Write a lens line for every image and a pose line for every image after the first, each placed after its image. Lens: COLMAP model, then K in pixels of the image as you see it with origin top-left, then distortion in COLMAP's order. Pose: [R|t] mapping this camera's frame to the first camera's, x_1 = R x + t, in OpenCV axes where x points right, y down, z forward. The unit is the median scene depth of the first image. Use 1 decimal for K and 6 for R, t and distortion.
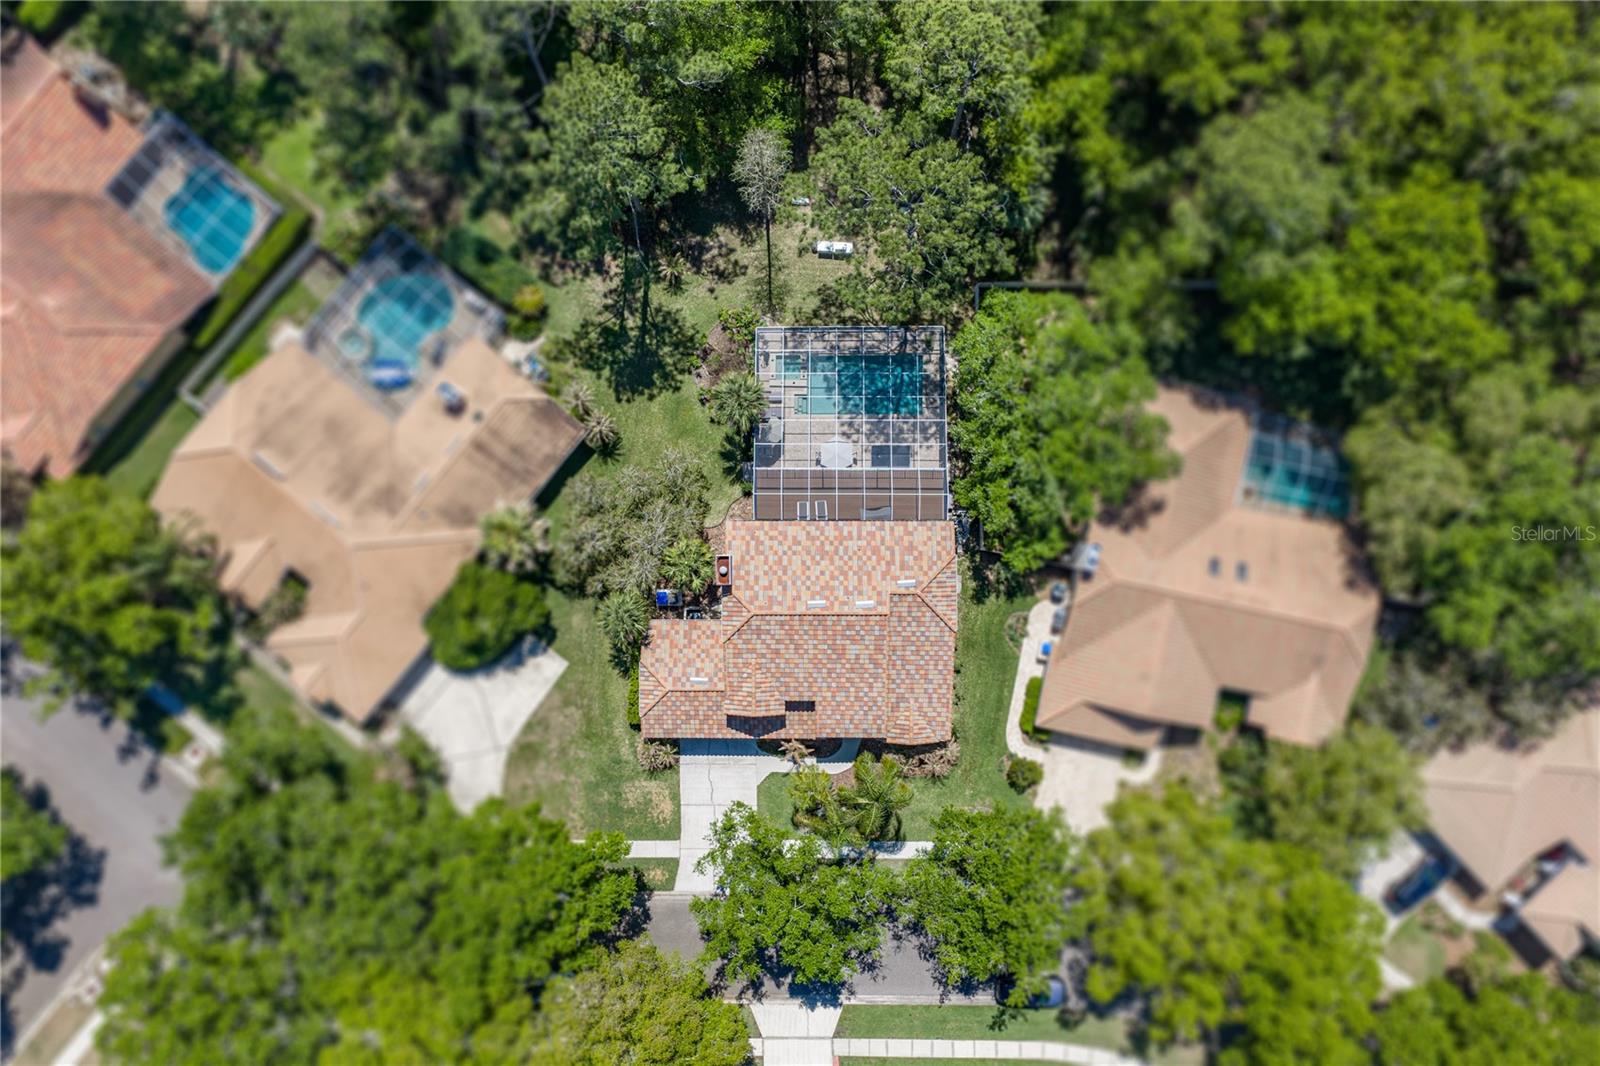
lens RADIAL K [[1315.9, 0, 800.0], [0, 1315.9, 533.0], [0, 0, 1]] dist [0.025110, 0.005373]
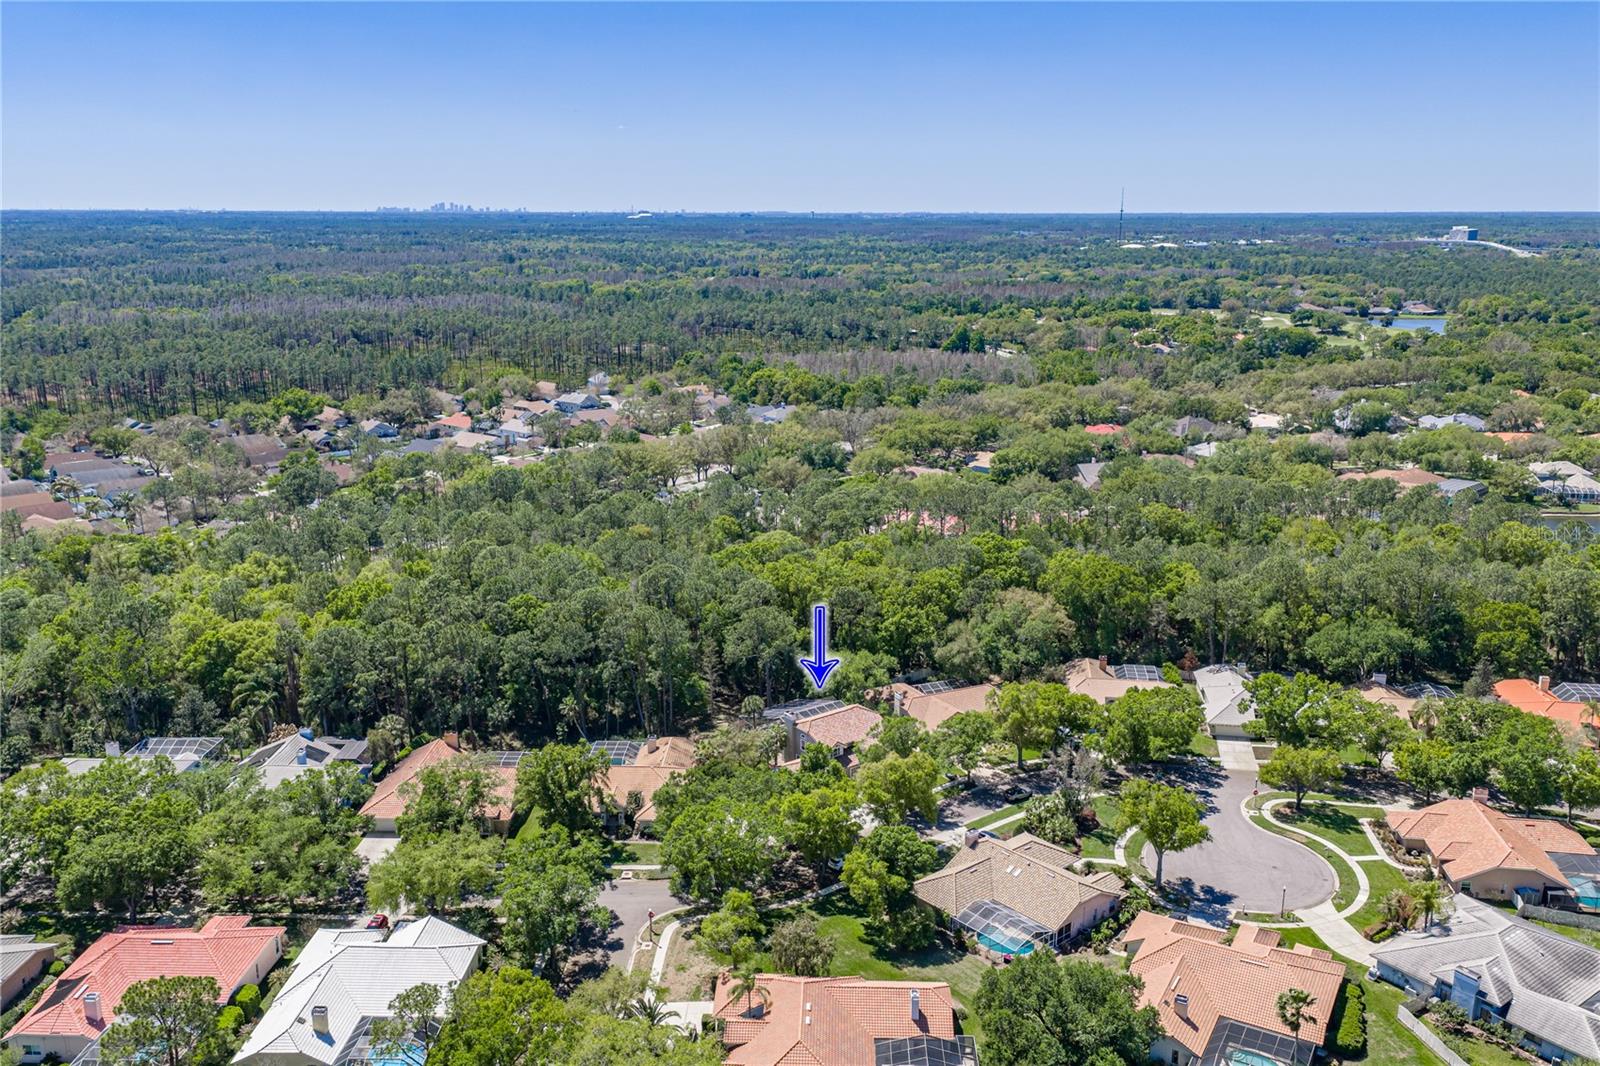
lens RADIAL K [[1315.9, 0, 800.0], [0, 1315.9, 533.0], [0, 0, 1]] dist [0.025110, 0.005373]
pose [[0.782657, -0.132810, 0.608120, -1.356625], [0.622328, 0.186558, -0.760200, 1.677110], [-0.012487, 0.973426, 0.228662, 0.091054]]
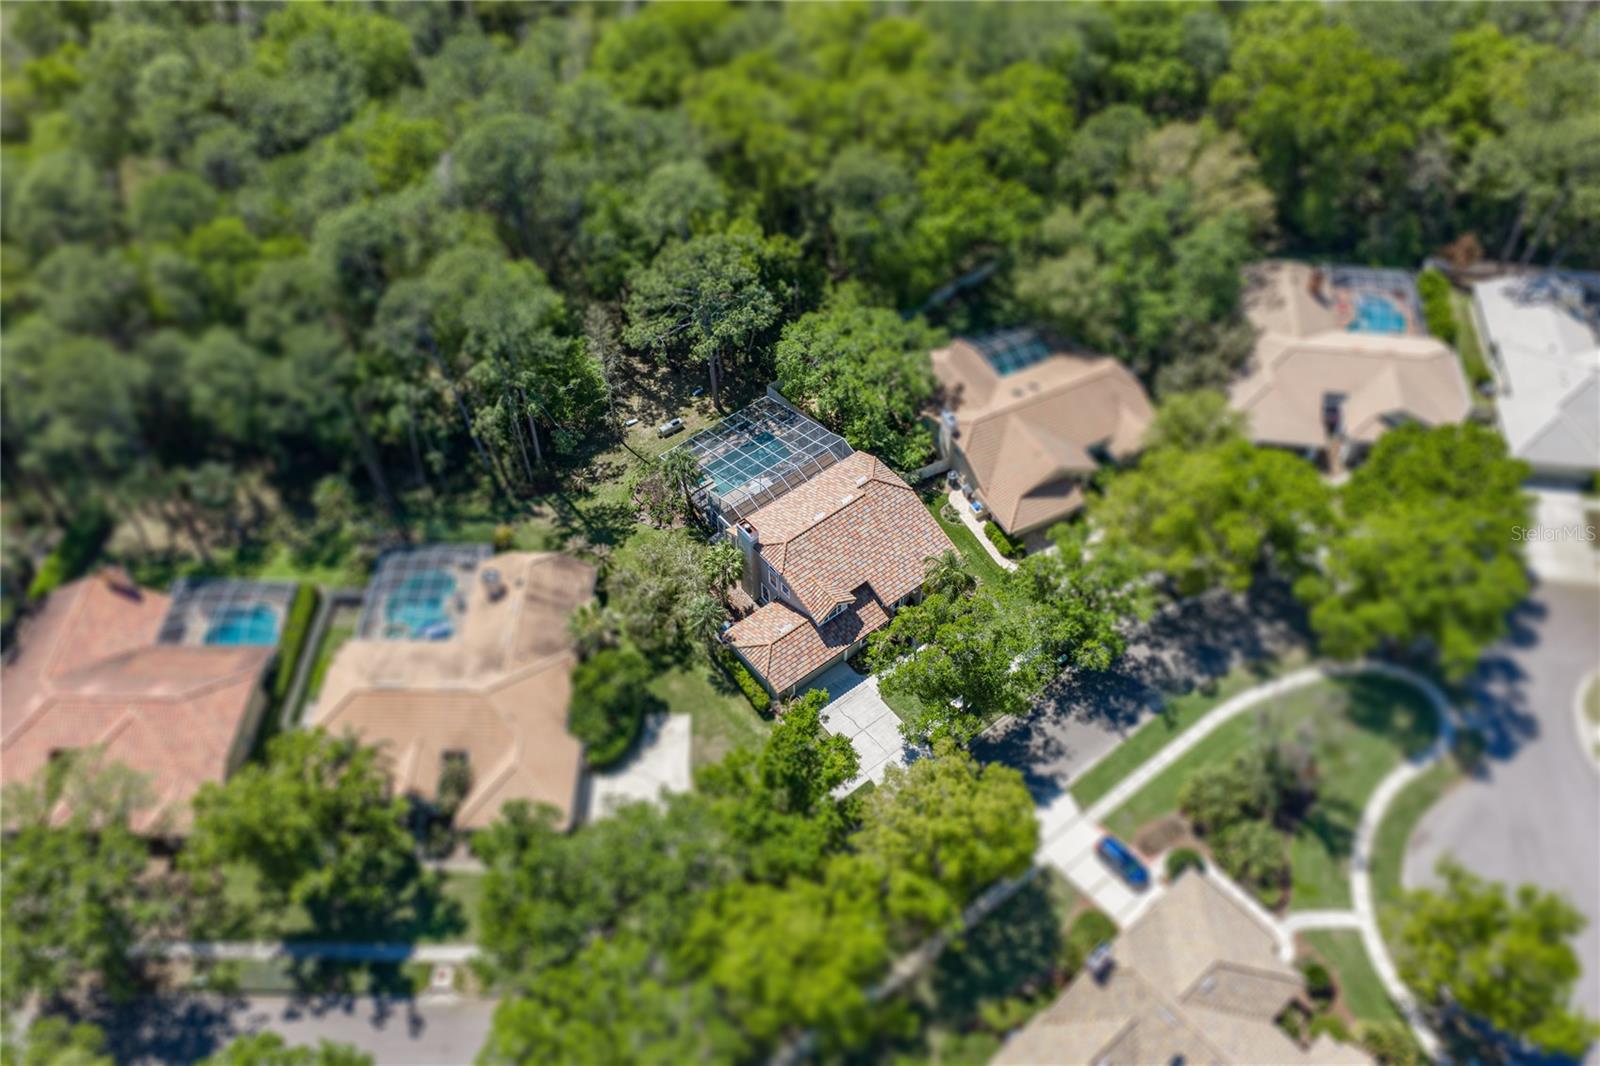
lens RADIAL K [[1328.5, 0, 800.0], [0, 1328.5, 533.0], [0, 0, 1]] dist [0.028552, 0.002782]
pose [[0.778937, -0.473485, 0.411181, -0.507636], [0.627099, 0.590298, -0.508227, 0.663600], [-0.002081, 0.653728, 0.756727, 0.002163]]
